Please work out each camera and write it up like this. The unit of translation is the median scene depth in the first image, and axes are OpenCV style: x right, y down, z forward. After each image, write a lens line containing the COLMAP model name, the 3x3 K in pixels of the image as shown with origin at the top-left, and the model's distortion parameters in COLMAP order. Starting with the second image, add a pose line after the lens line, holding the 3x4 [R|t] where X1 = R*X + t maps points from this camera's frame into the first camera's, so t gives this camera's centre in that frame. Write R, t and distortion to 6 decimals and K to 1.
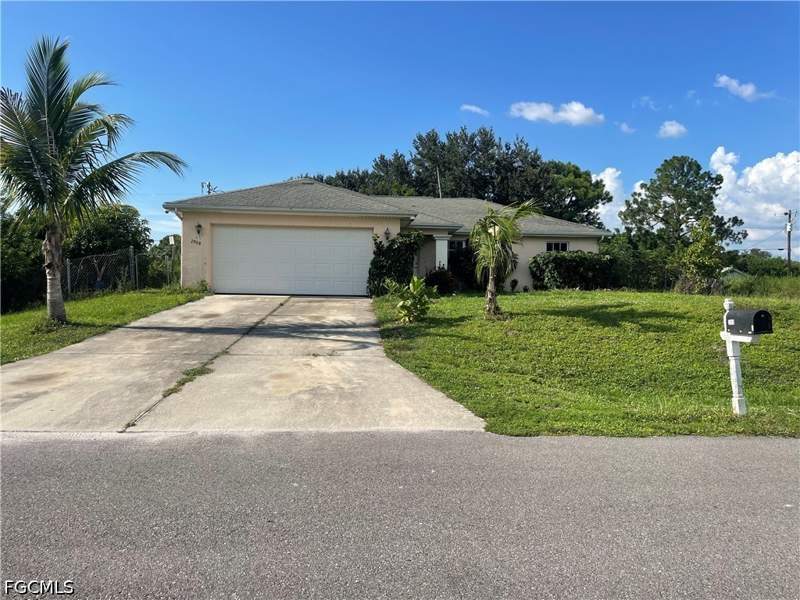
lens RADIAL K [[601.3, 0, 402.5], [0, 601.3, 300.6], [0, 0, 1]] dist [-0.000672, -0.002294]
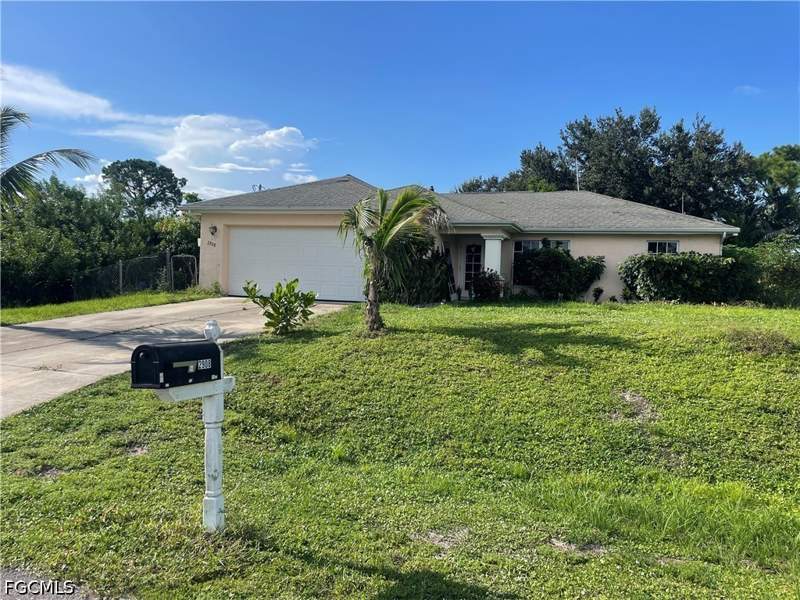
lens RADIAL K [[601.3, 0, 397.8], [0, 601.3, 298.7], [0, 0, 1]] dist [-0.000672, -0.002294]
pose [[0.916240, 0.028139, -0.399642, 0.262461], [-0.032525, 0.999462, -0.004196, -0.007937], [0.399309, 0.016843, 0.916662, 0.146806]]
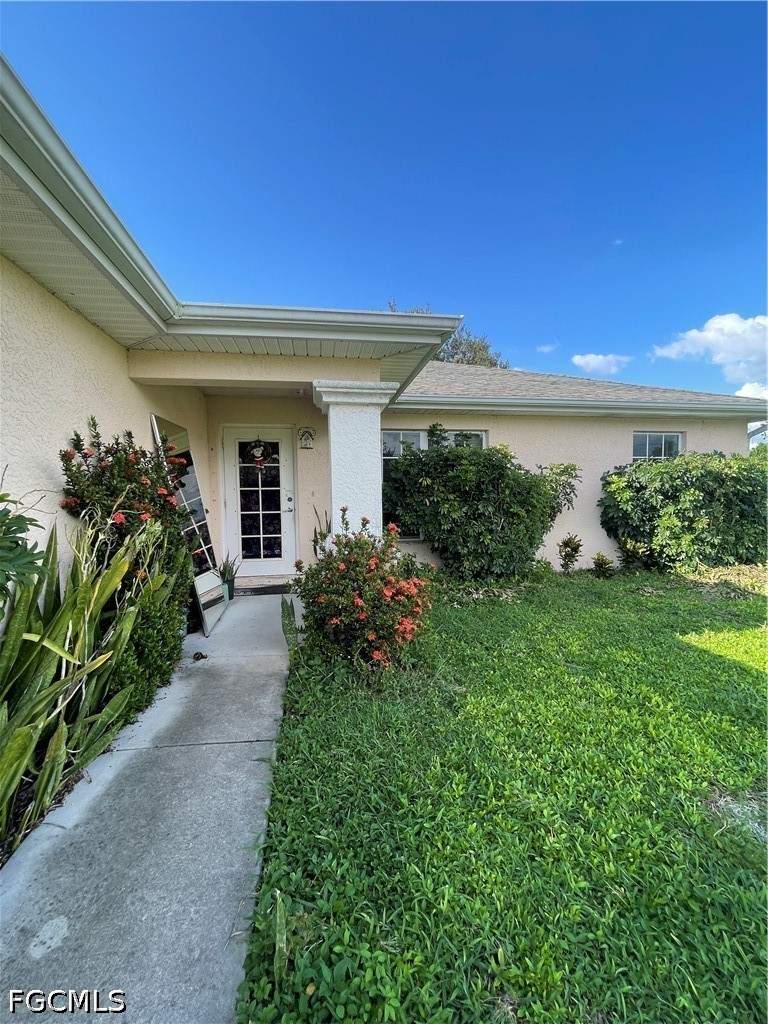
lens RADIAL K [[416.6, 0, 382.9], [0, 416.6, 510.7], [0, 0, 1]] dist [-0.001691, 0.001027]
pose [[0.995911, -0.025655, 0.086621, 0.055921], [0.023971, 0.999504, 0.020429, -0.058534], [-0.087102, -0.018269, 0.996032, 0.765461]]
